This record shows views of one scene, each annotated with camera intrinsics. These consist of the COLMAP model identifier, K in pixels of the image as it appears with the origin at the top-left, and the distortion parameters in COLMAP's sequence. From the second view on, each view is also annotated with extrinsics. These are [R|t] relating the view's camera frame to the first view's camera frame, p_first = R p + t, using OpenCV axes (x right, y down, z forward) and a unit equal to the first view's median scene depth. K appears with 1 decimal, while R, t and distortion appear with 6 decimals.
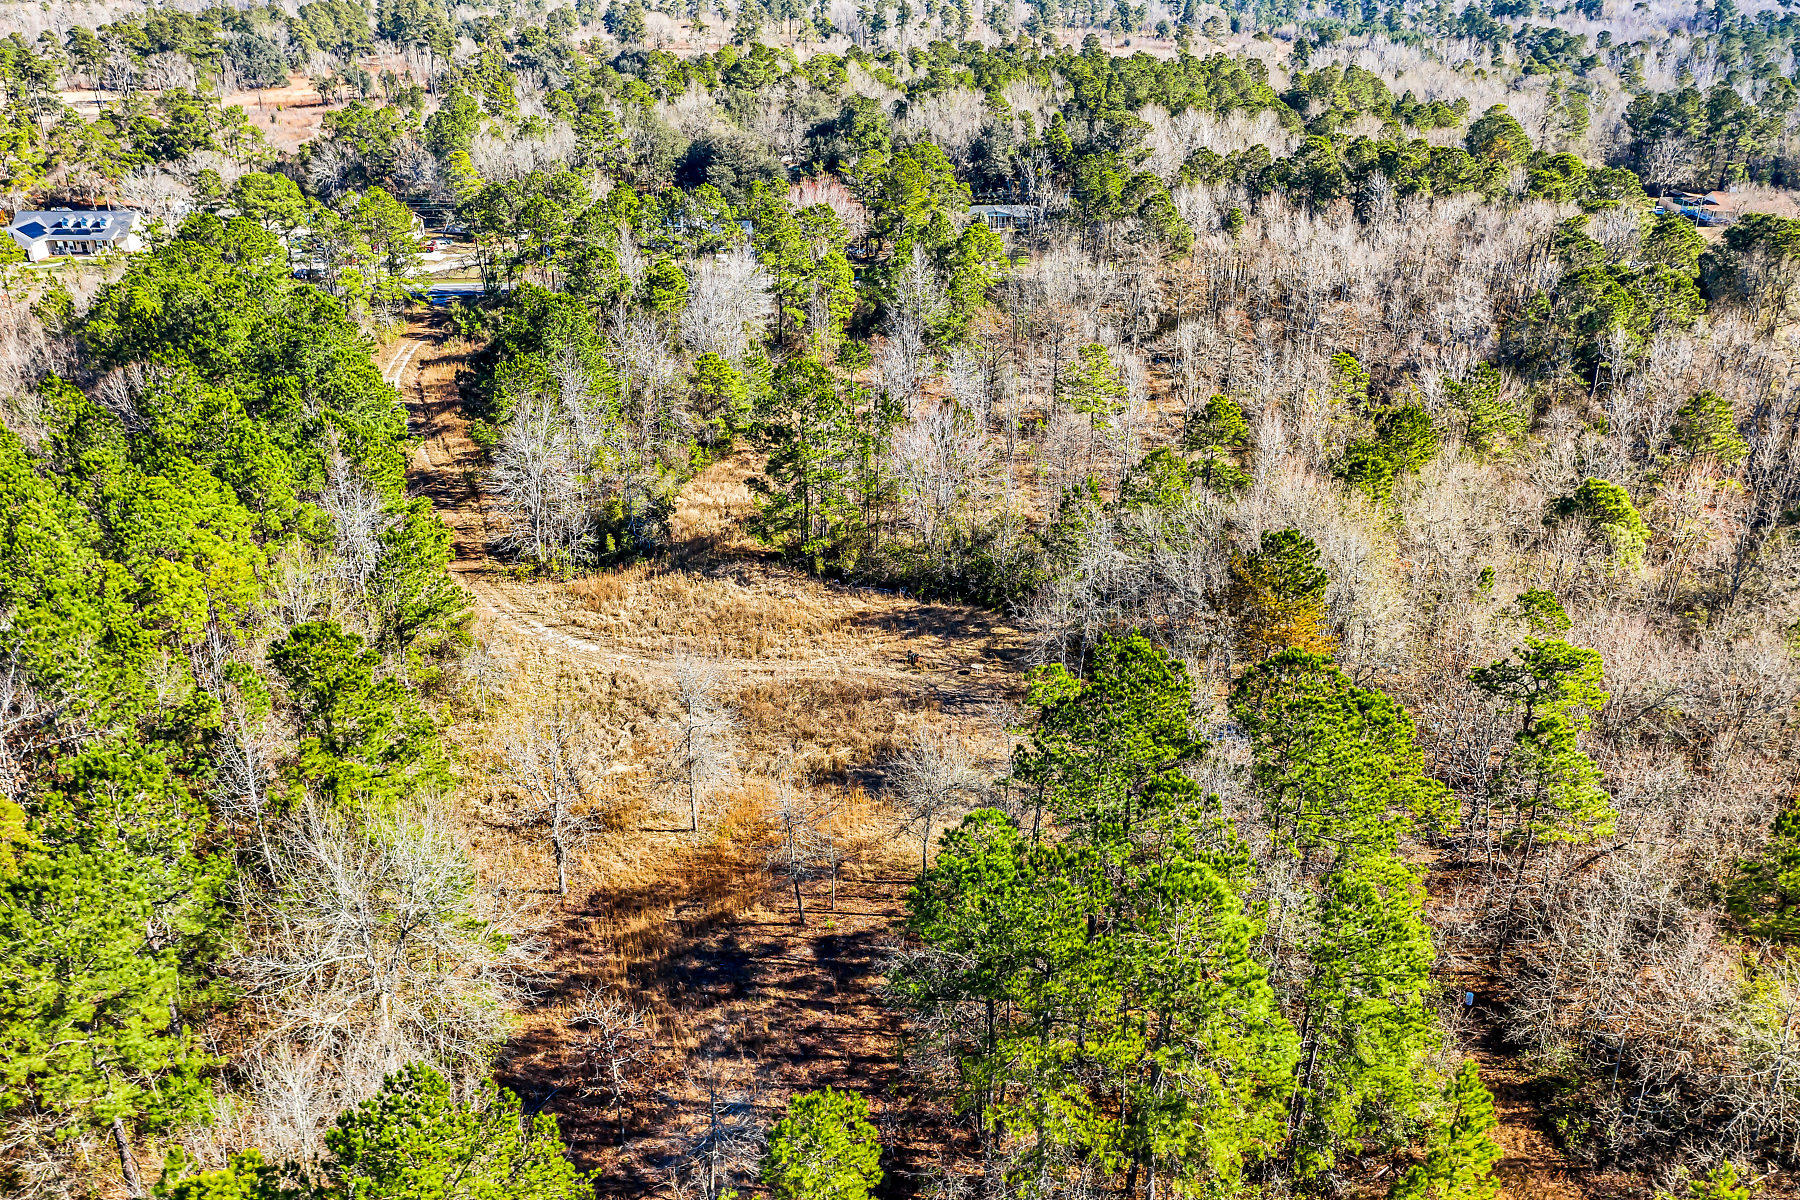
lens RADIAL K [[1445.3, 0, 900.0], [0, 1445.3, 600.0], [0, 0, 1]] dist [0.006723, -0.000236]
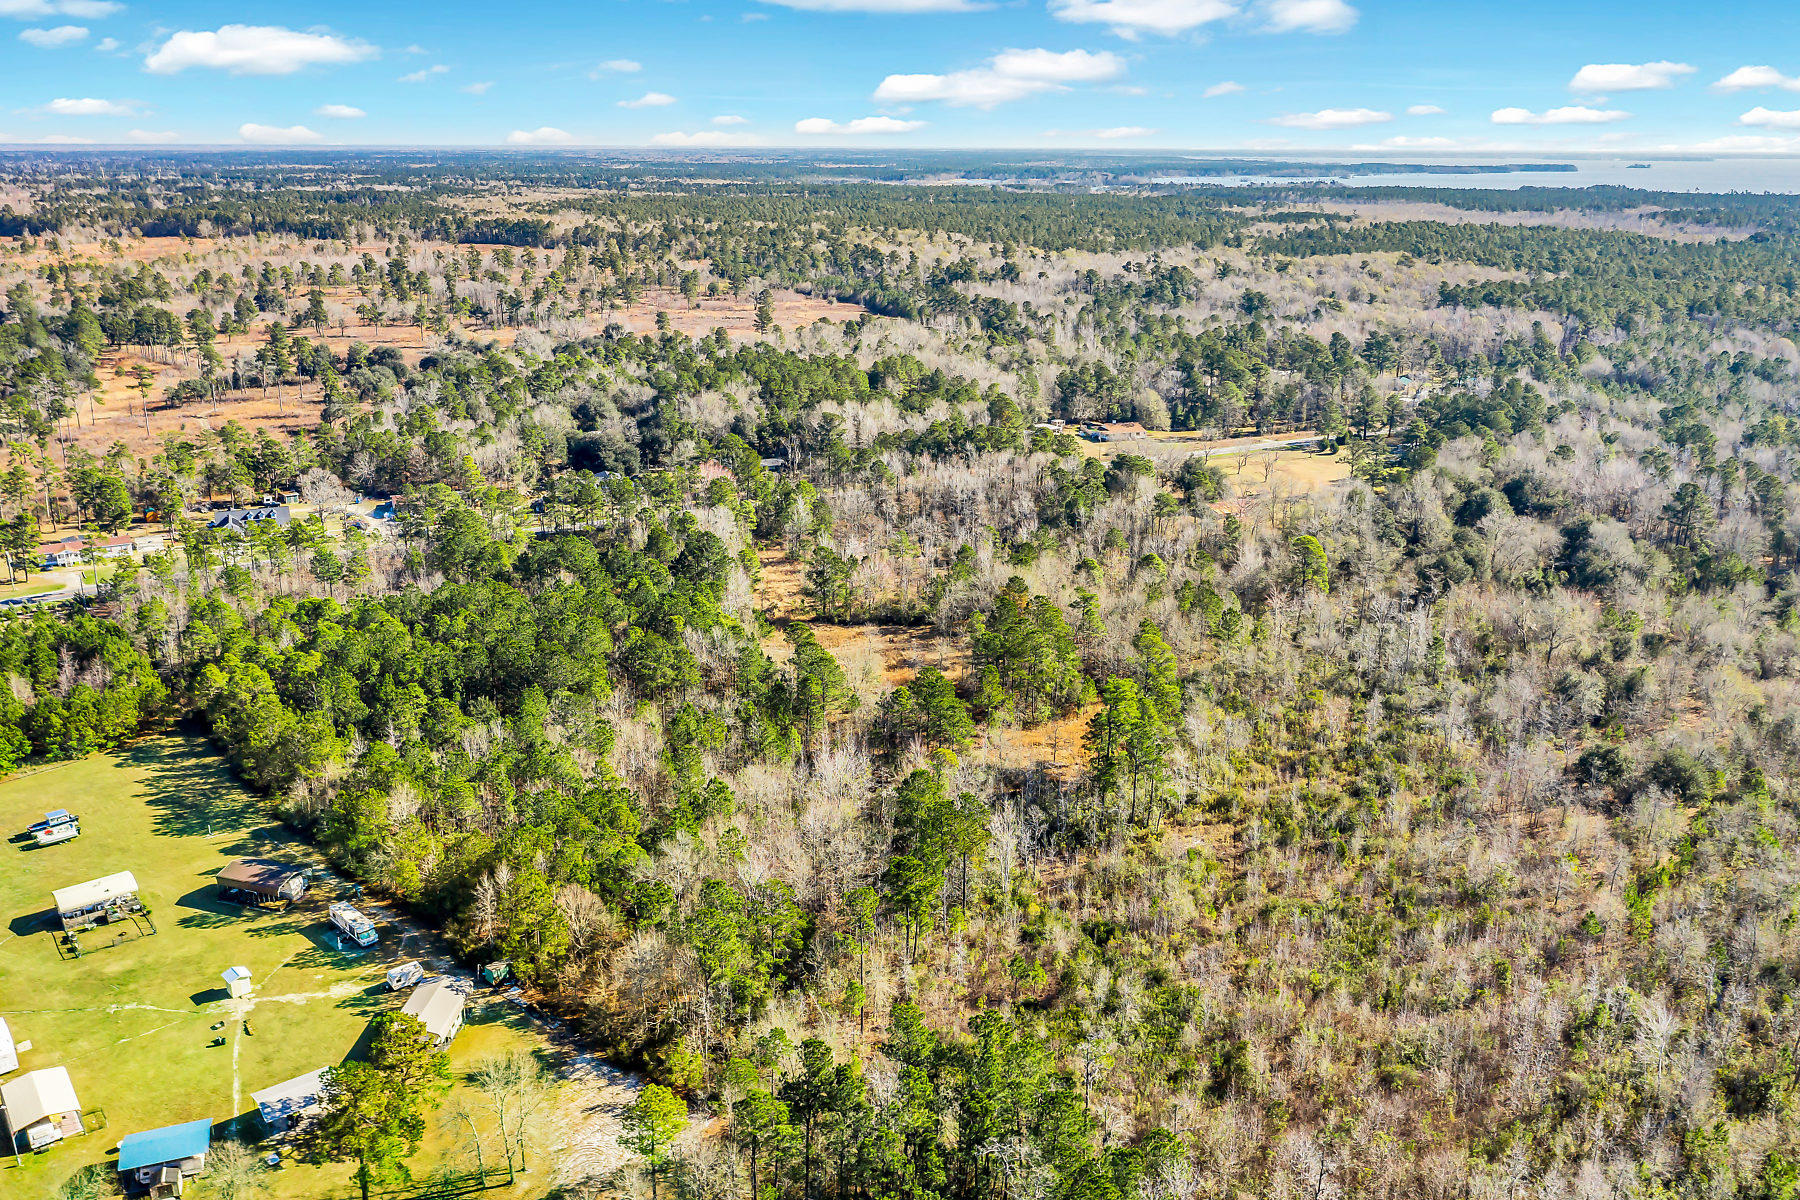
lens RADIAL K [[1438.7, 0, 900.0], [0, 1438.7, 600.0], [0, 0, 1]] dist [-0.000867, 0.004929]
pose [[0.936360, -0.108334, 0.333905, -0.817898], [0.147940, 0.984376, -0.095489, 0.210386], [-0.318344, 0.138810, 0.937757, -1.539928]]
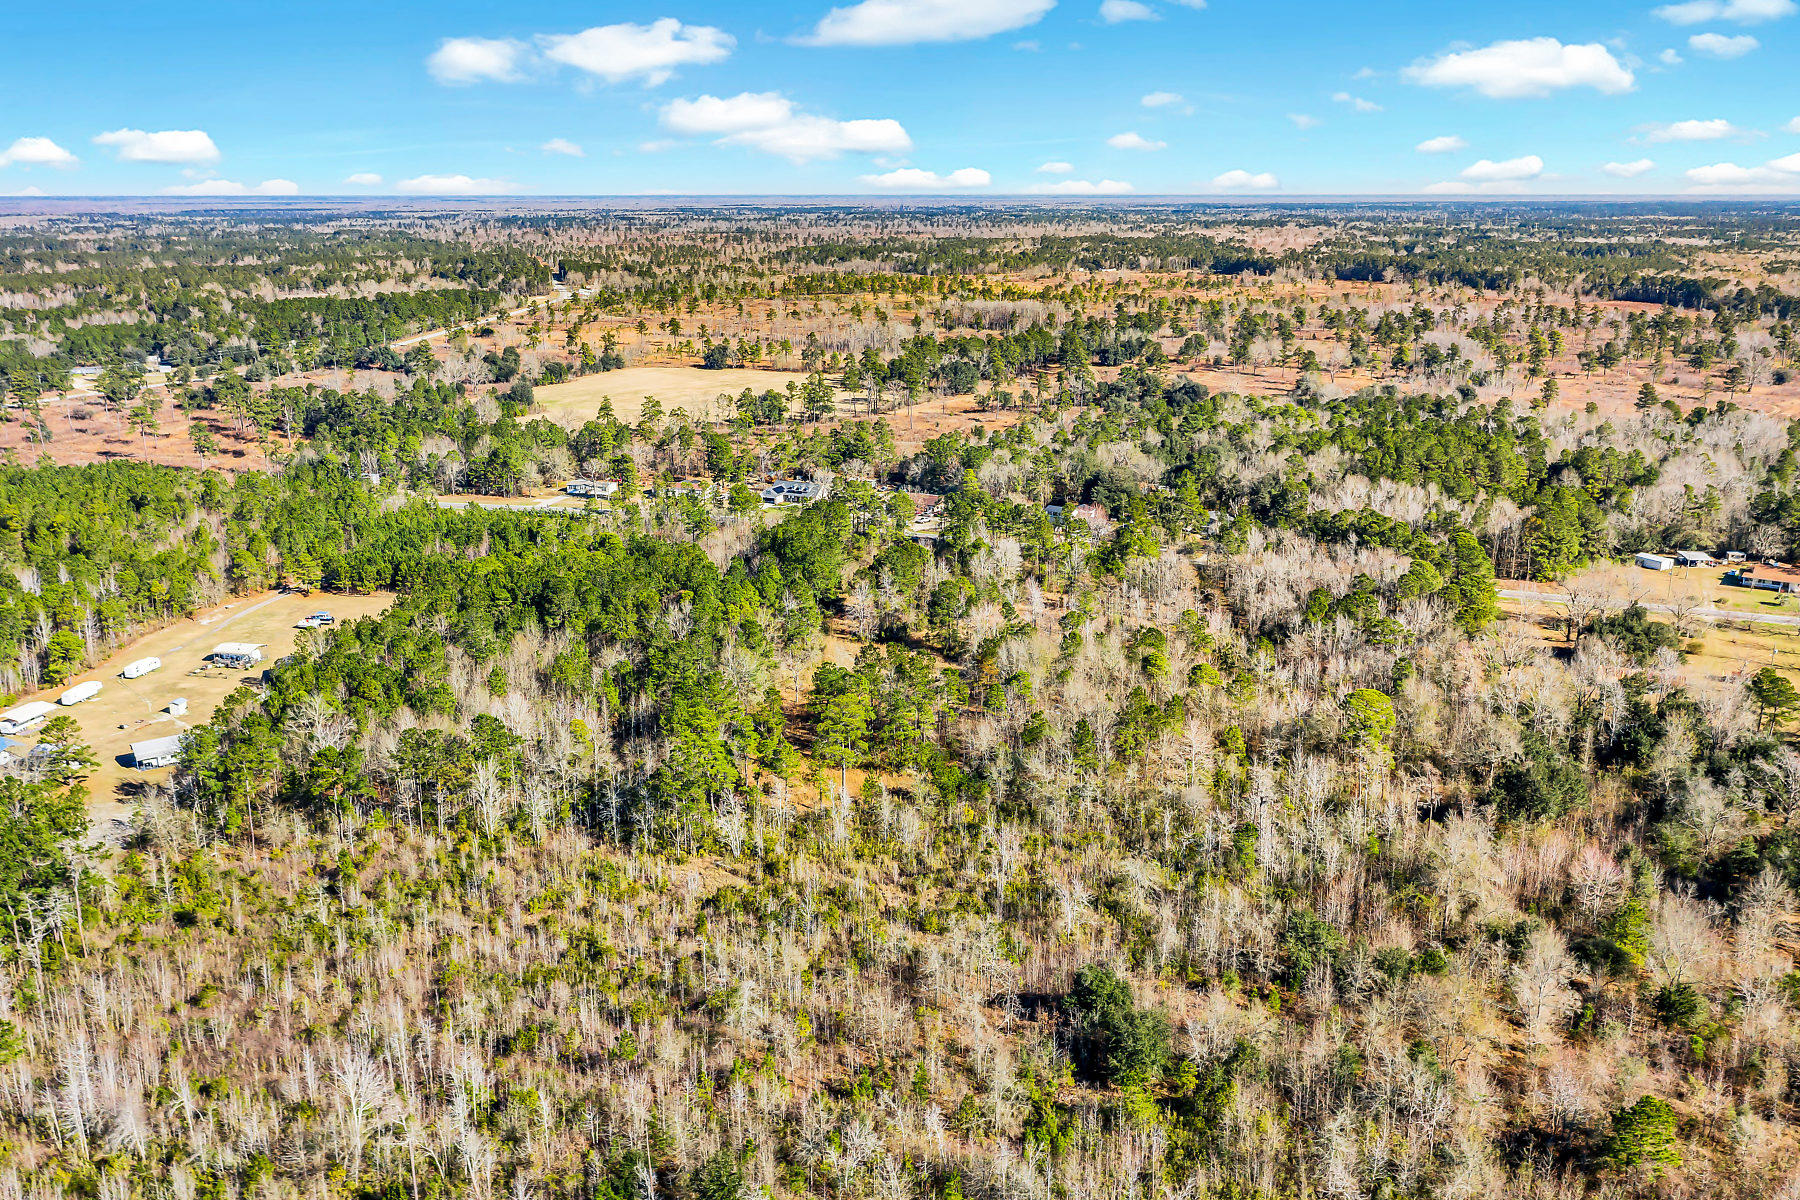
lens RADIAL K [[1466.8, 0, 900.0], [0, 1466.8, 600.0], [0, 0, 1]] dist [-0.005822, -0.001353]
pose [[0.867686, 0.129094, -0.480058, 1.180469], [-0.203759, 0.973202, -0.106580, 0.191532], [0.453435, 0.190294, 0.870738, -1.487337]]
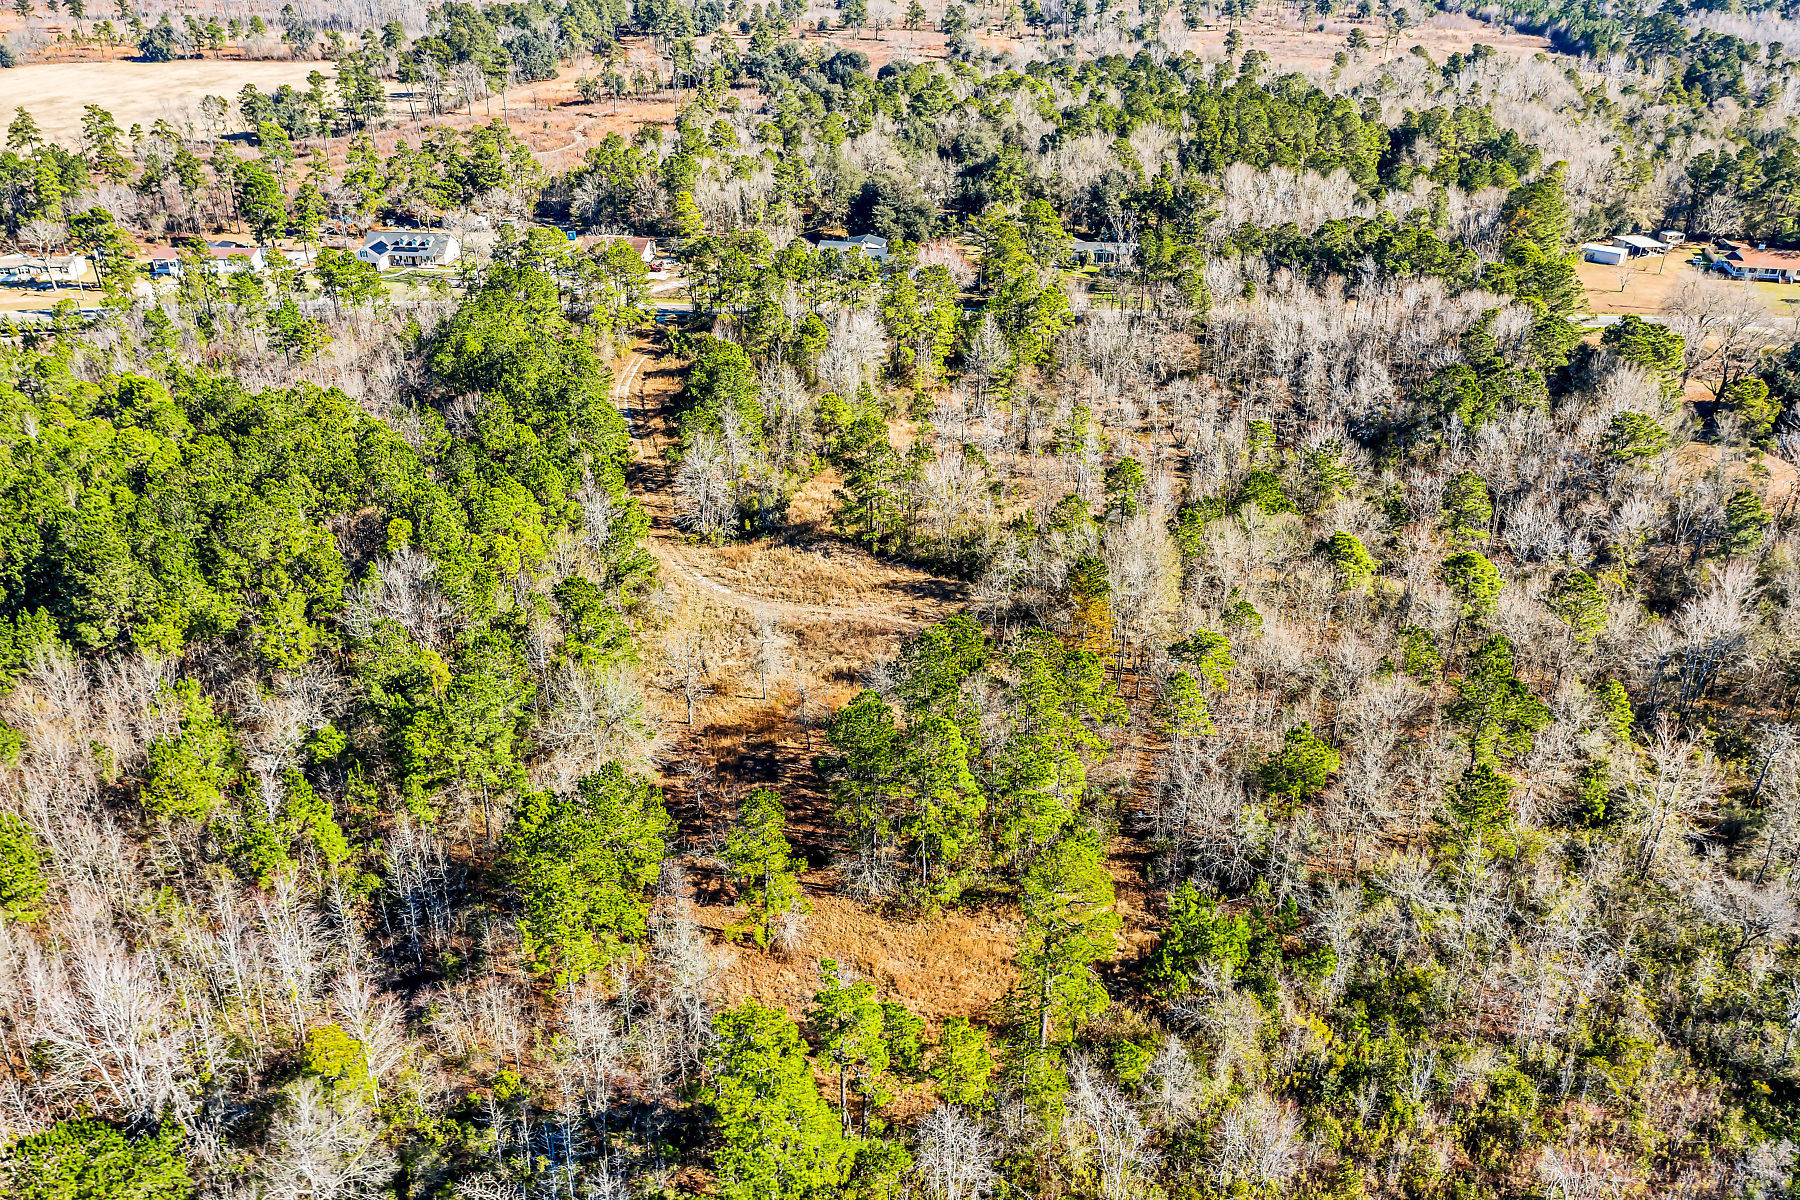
lens RADIAL K [[1438.7, 0, 900.0], [0, 1438.7, 600.0], [0, 0, 1]] dist [-0.000867, 0.004929]
pose [[0.987435, 0.070317, -0.141522, 0.190020], [-0.063324, 0.996567, 0.053330, -0.050520], [0.144786, -0.043698, 0.988498, -0.529876]]
